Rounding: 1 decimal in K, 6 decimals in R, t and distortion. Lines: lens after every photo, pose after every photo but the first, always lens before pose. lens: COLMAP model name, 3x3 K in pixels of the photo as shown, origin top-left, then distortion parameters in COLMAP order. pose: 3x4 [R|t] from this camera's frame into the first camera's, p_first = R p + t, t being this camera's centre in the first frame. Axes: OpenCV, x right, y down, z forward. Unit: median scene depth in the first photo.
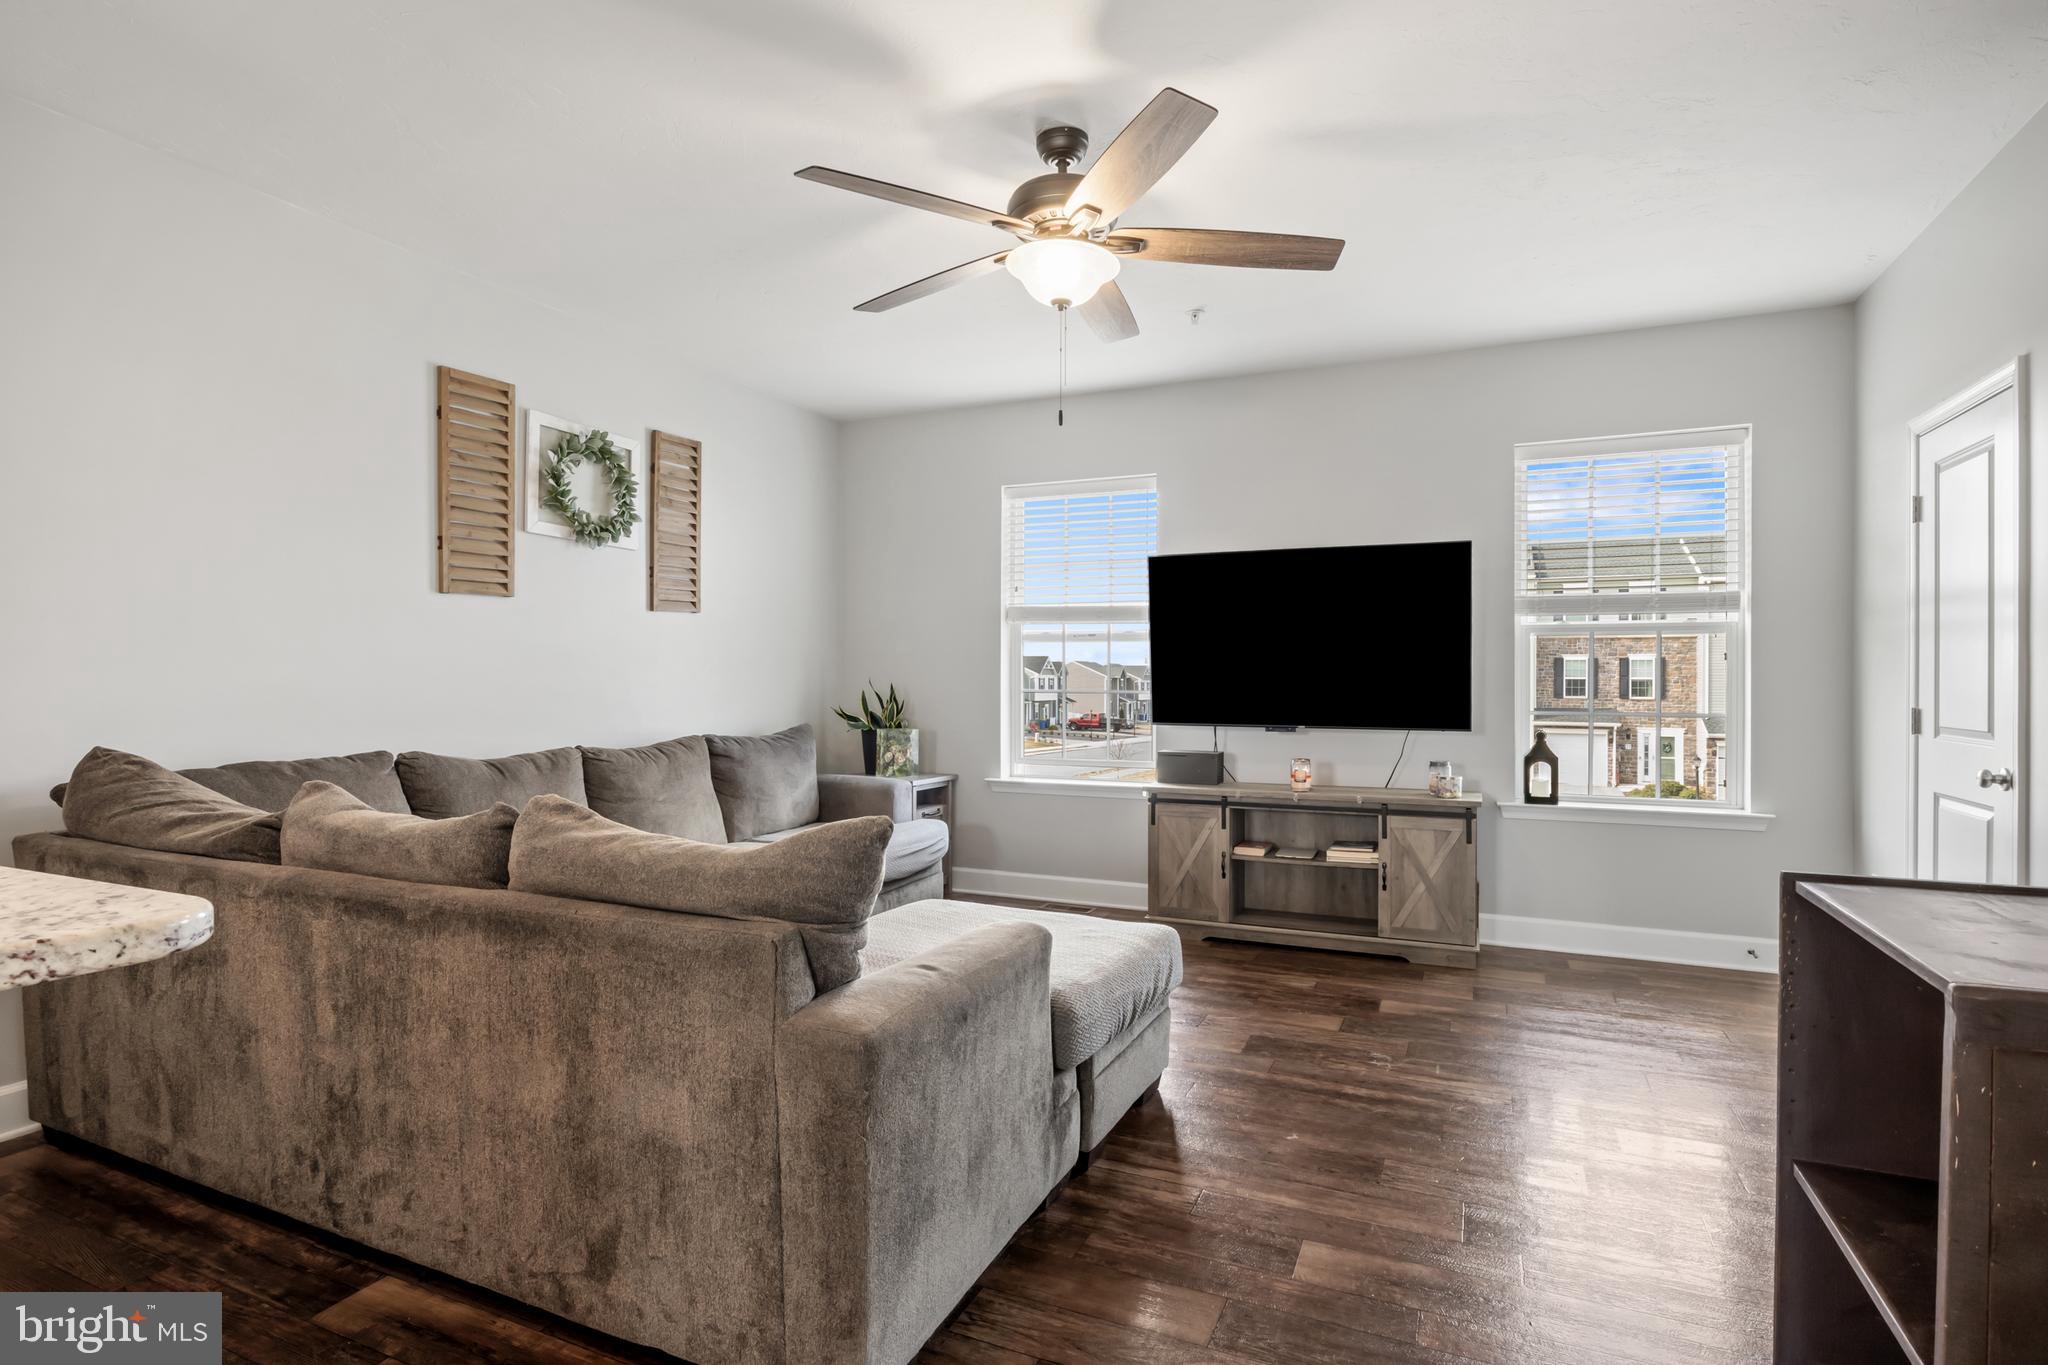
lens RADIAL K [[1044.4, 0, 1018.2], [0, 1044.4, 682.8], [0, 0, 1]] dist [0.001323, 0.001606]
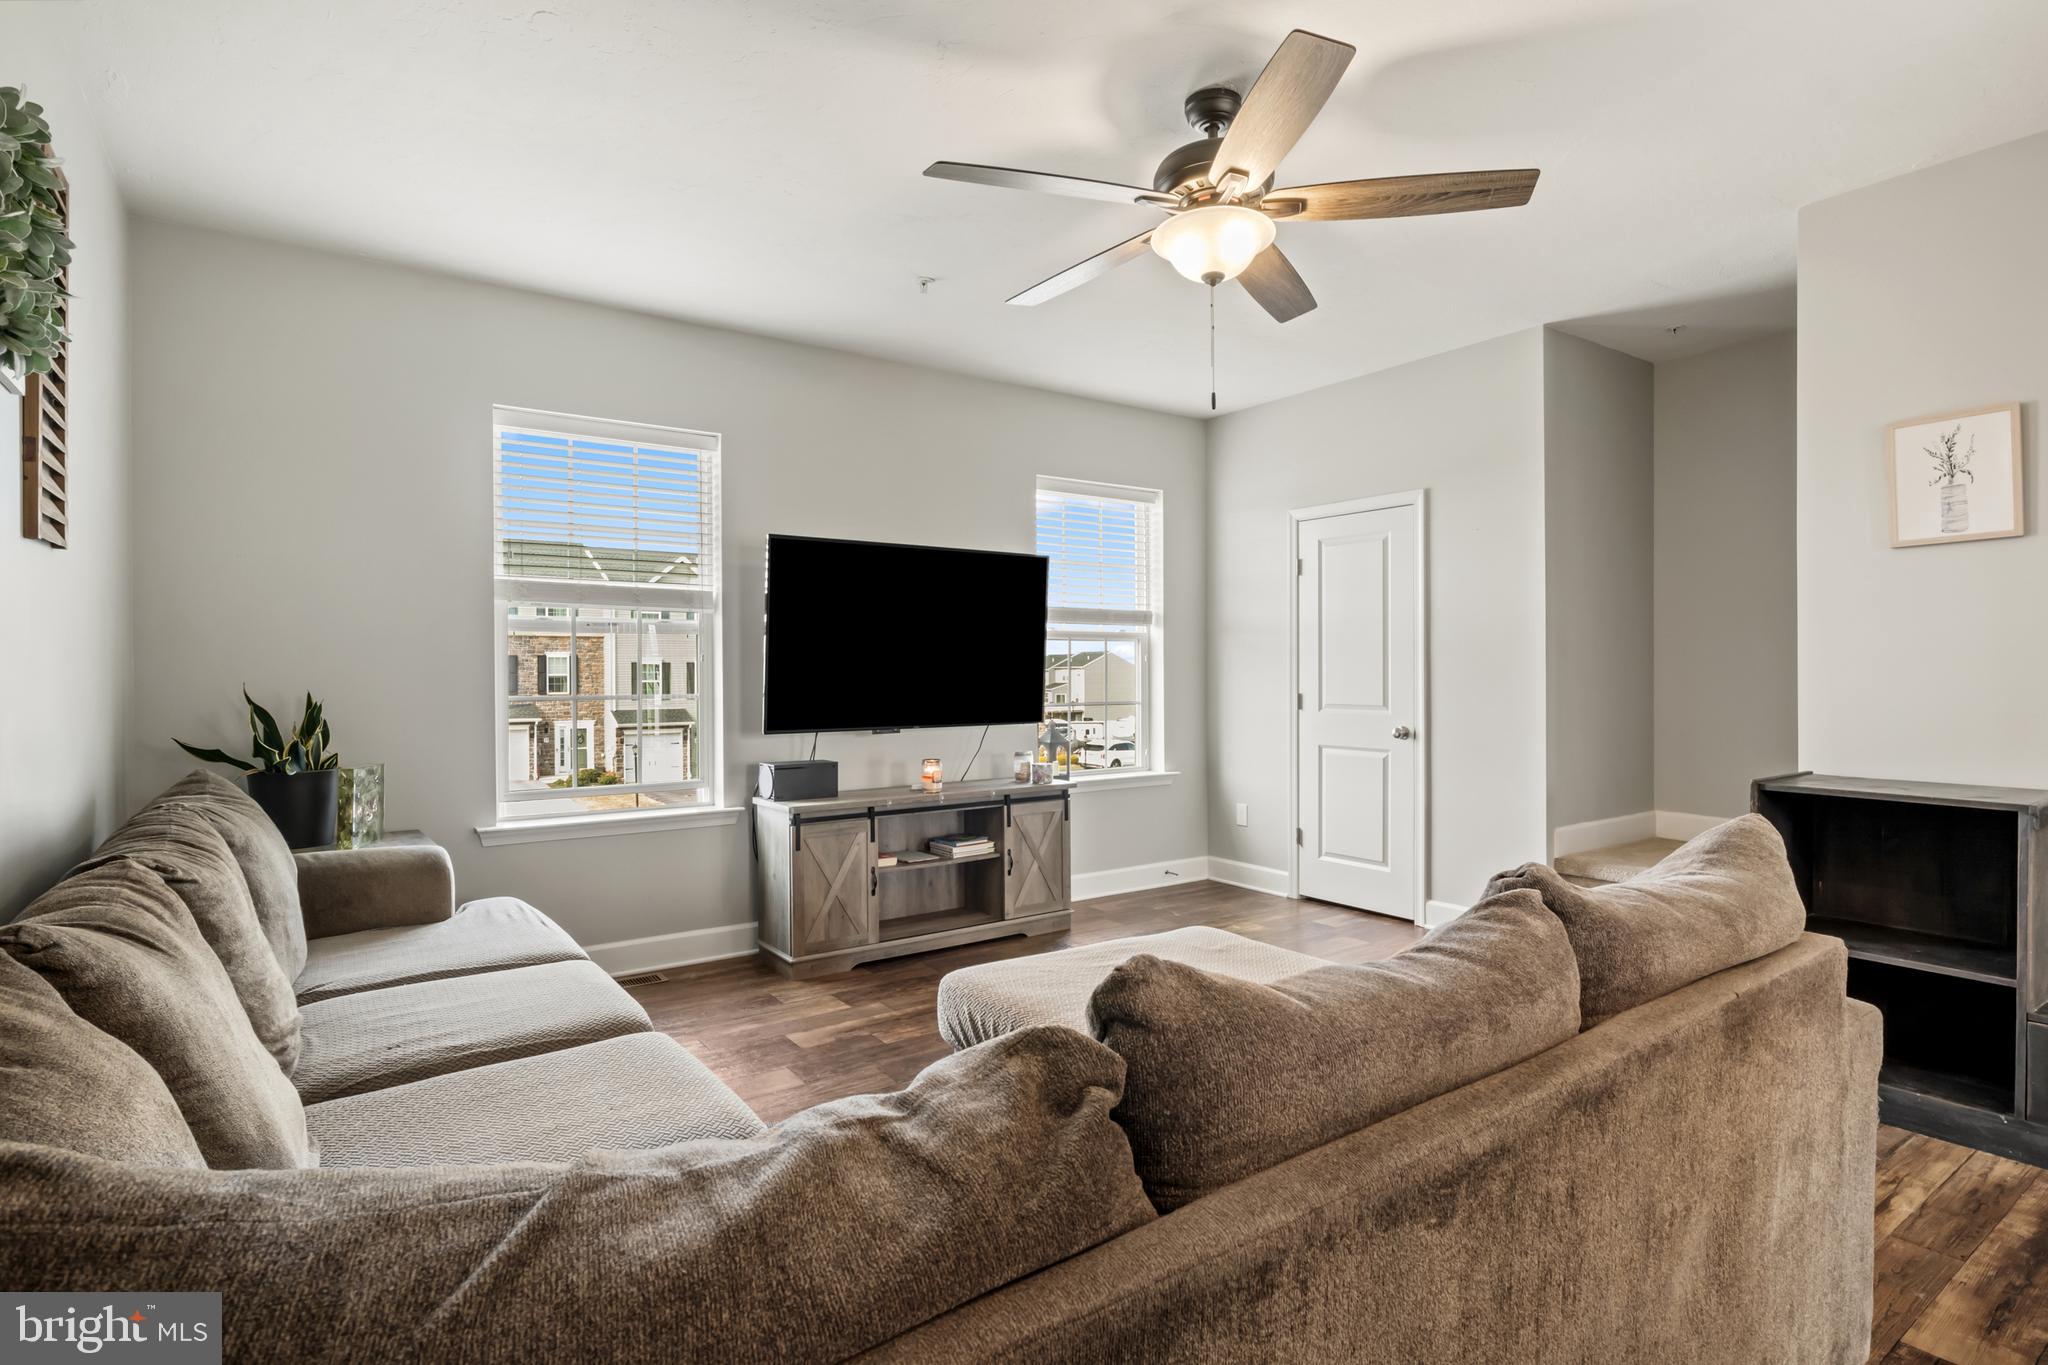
lens RADIAL K [[1044.4, 0, 1025.2], [0, 1044.4, 673.8], [0, 0, 1]] dist [0.001323, 0.001606]
pose [[0.498915, -0.005287, 0.866635, -0.528422], [0.009748, 0.999952, 0.000488, -0.006827], [-0.866596, 0.008204, 0.498943, 0.424742]]
